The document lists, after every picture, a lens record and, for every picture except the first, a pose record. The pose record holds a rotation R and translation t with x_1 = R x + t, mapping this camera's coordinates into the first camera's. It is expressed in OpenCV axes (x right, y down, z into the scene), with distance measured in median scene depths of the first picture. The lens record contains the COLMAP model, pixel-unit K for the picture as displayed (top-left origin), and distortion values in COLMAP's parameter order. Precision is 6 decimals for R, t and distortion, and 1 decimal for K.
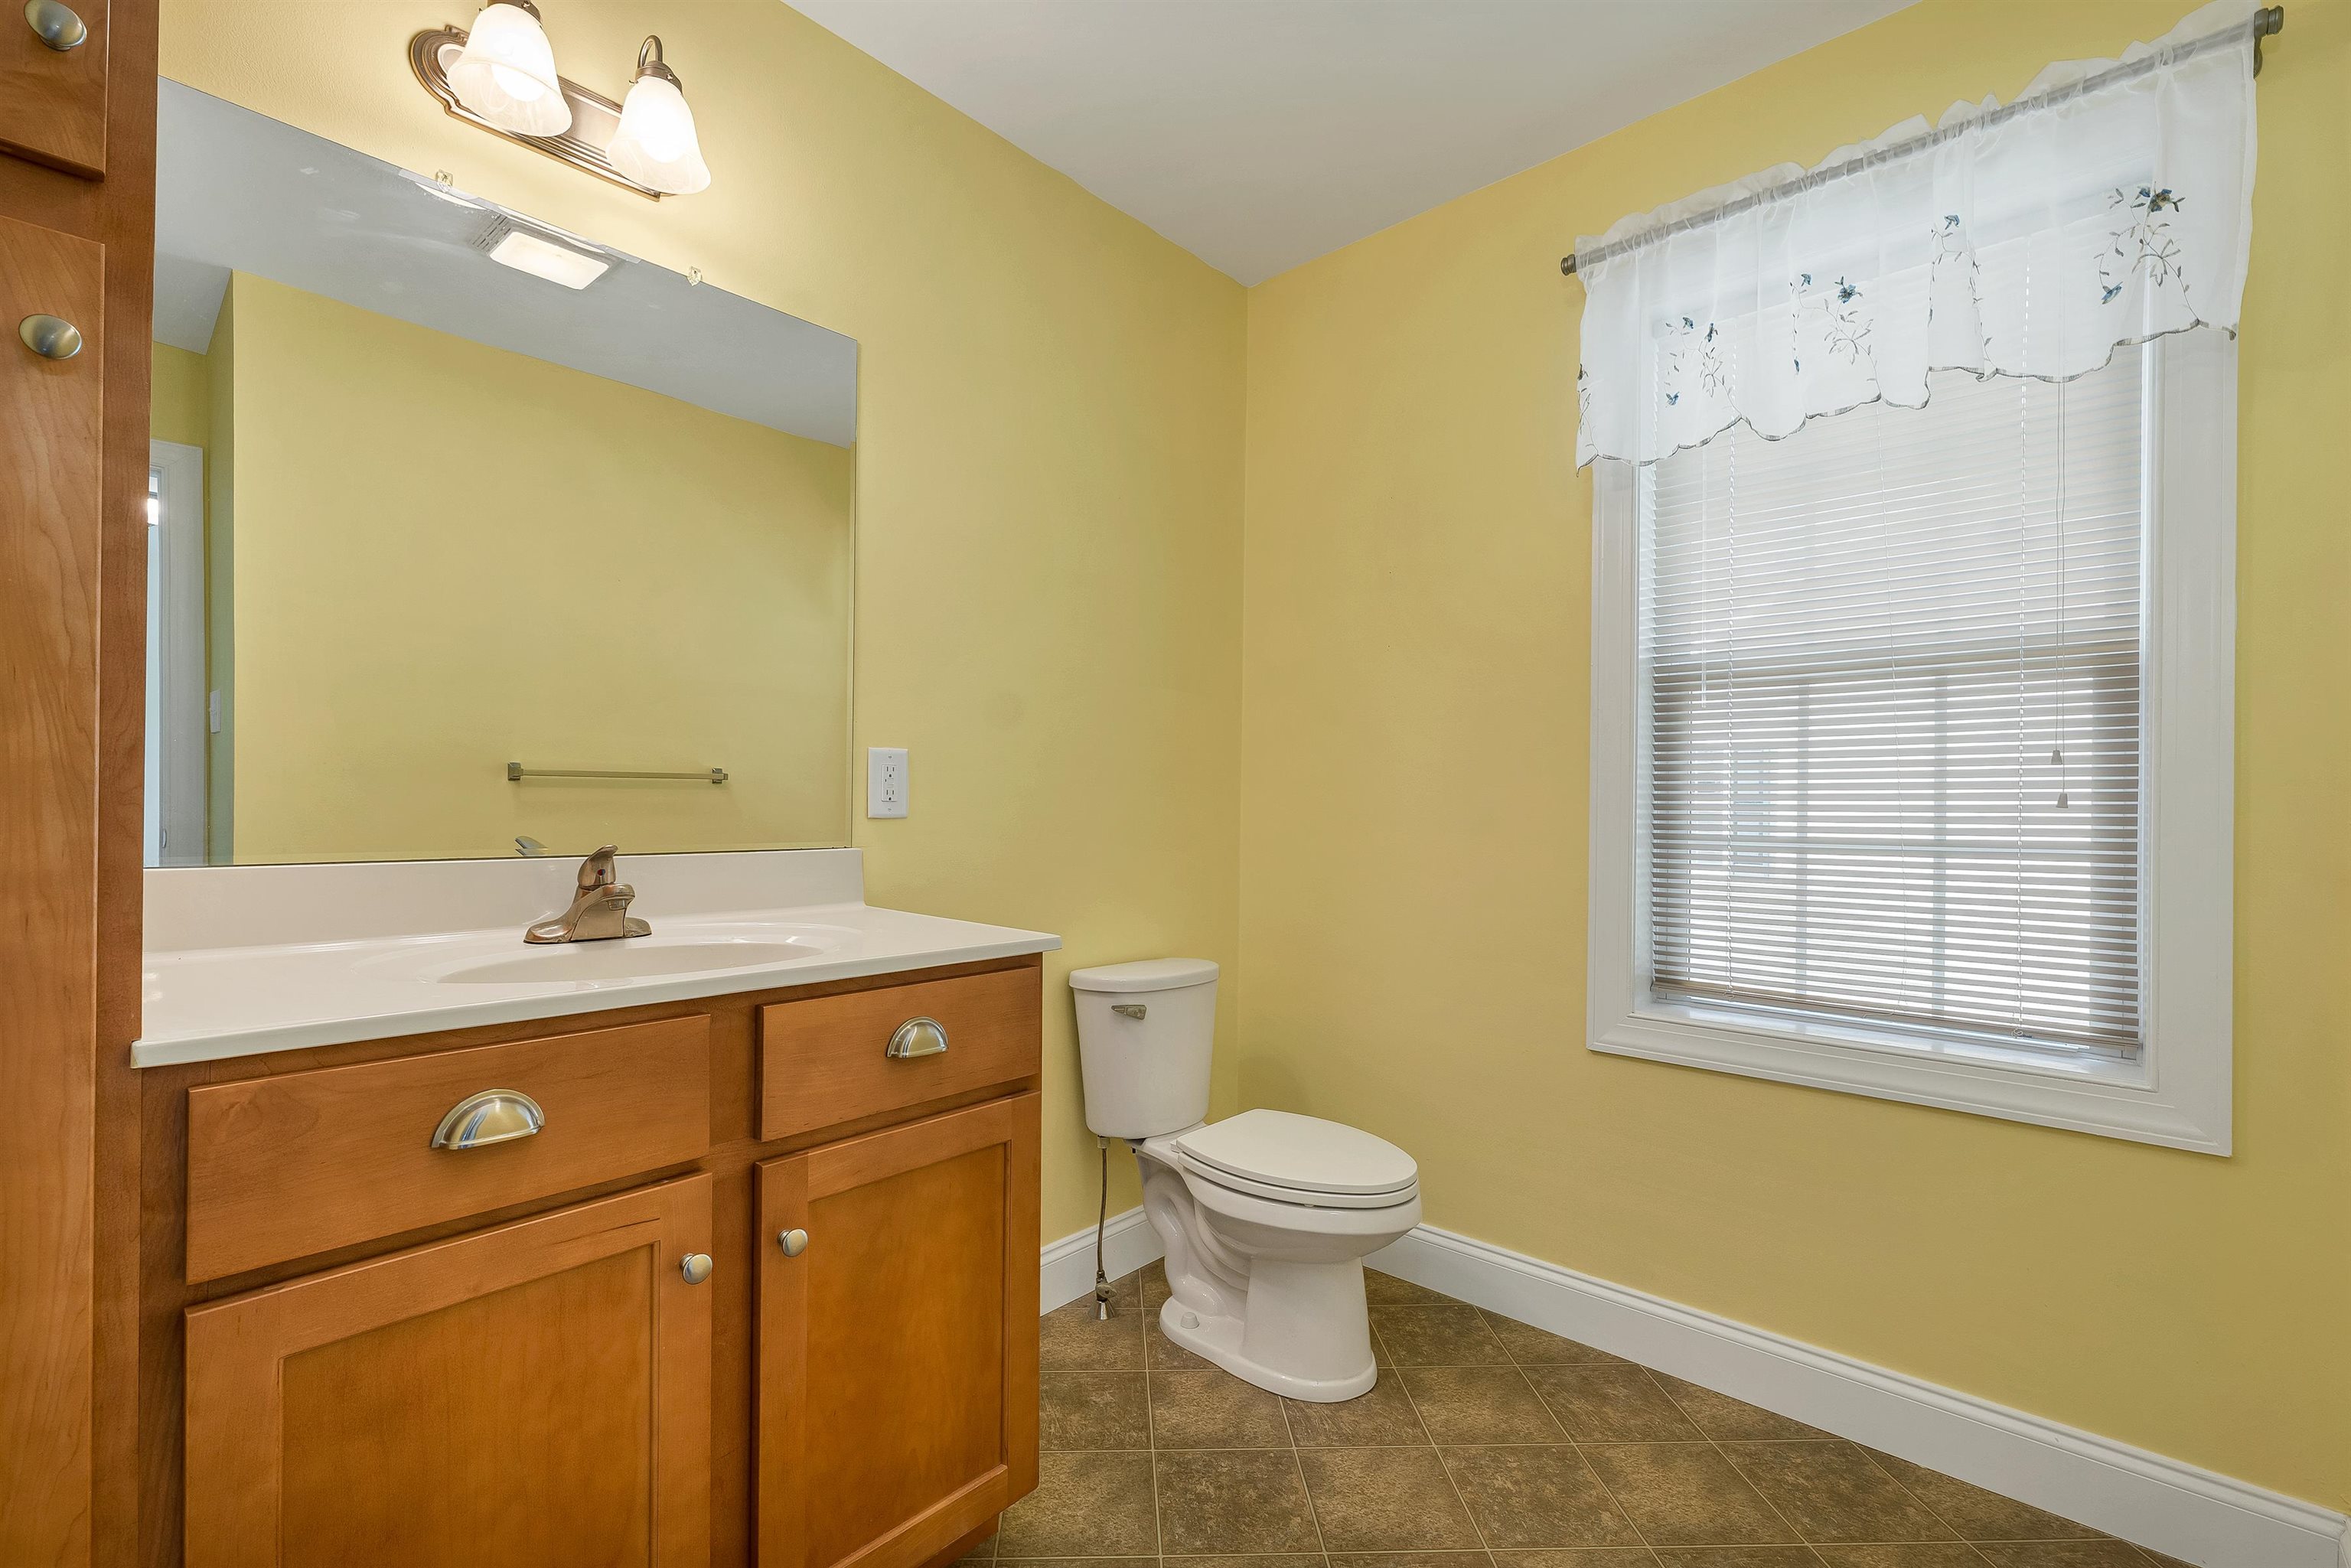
lens RADIAL K [[978.5, 0, 1175.5], [0, 978.5, 784.0], [0, 0, 1]] dist [0.001545, 0.000532]
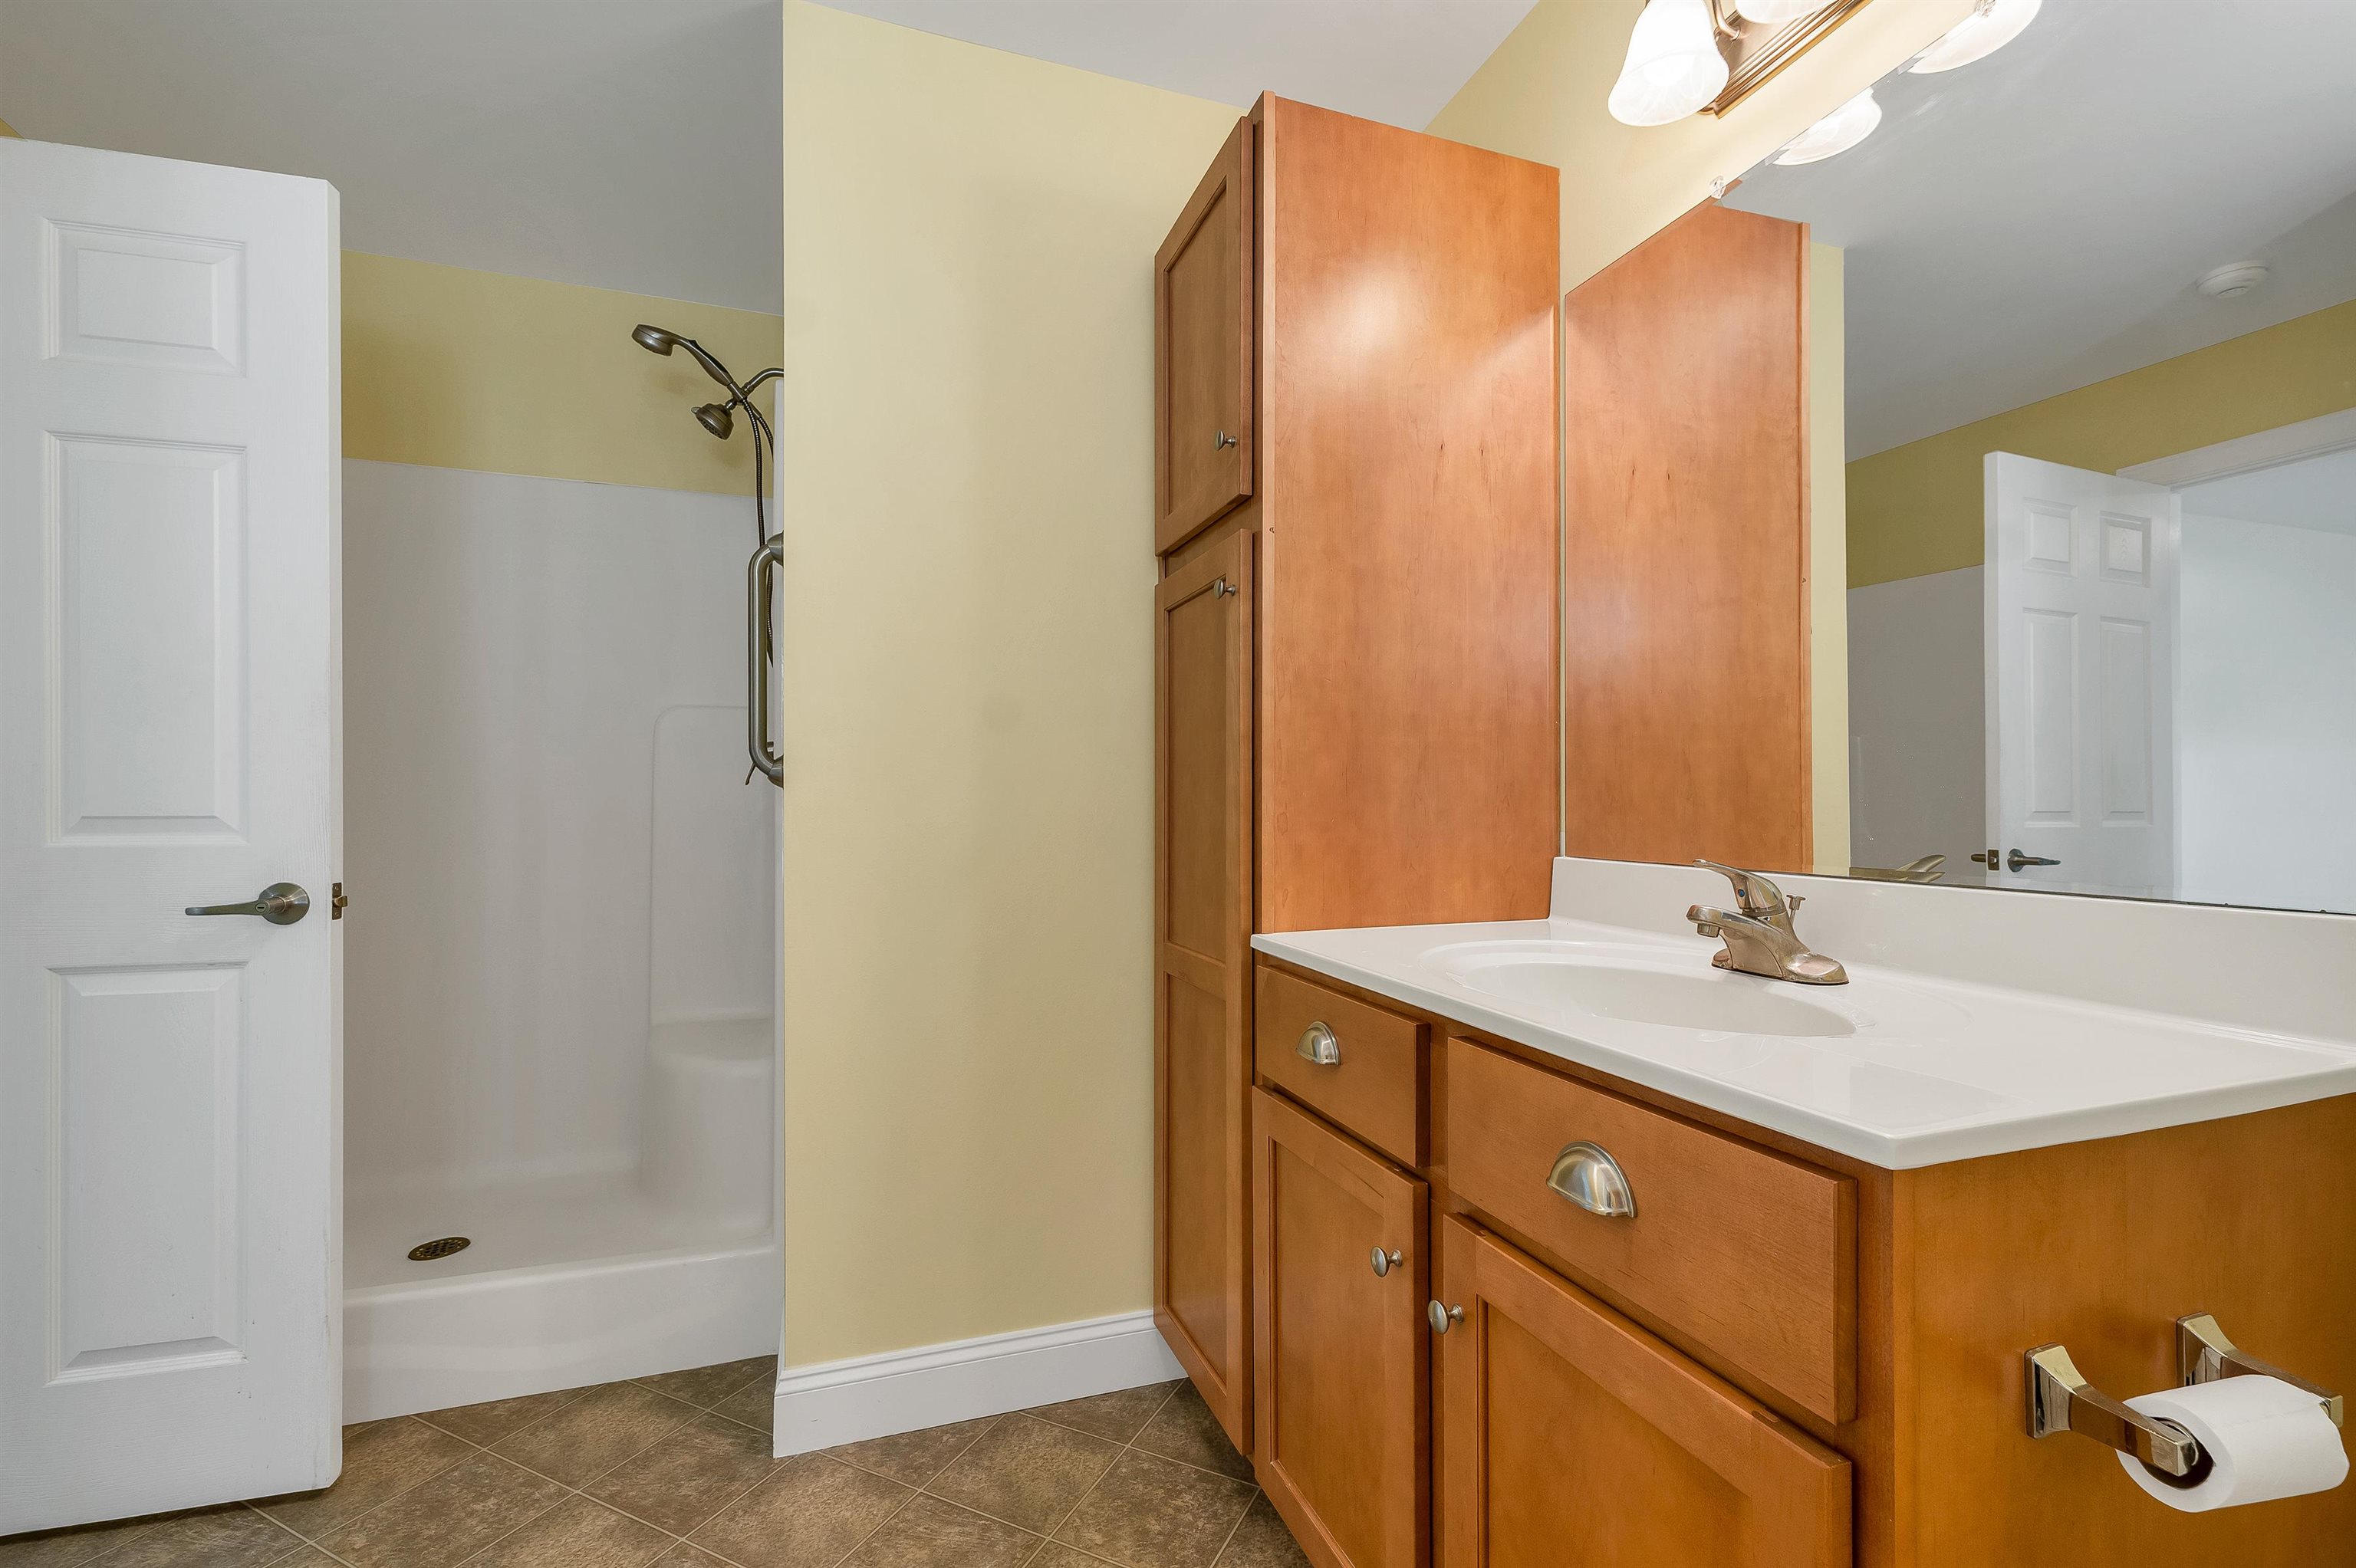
lens RADIAL K [[1021.2, 0, 1178.0], [0, 1021.2, 784.0], [0, 0, 1]] dist [0.024731, 0.000050]
pose [[-0.481722, -0.021751, -0.876054, 0.219835], [0.002611, 0.999652, -0.026255, 0.005855], [0.876320, -0.014935, -0.481498, 0.500340]]
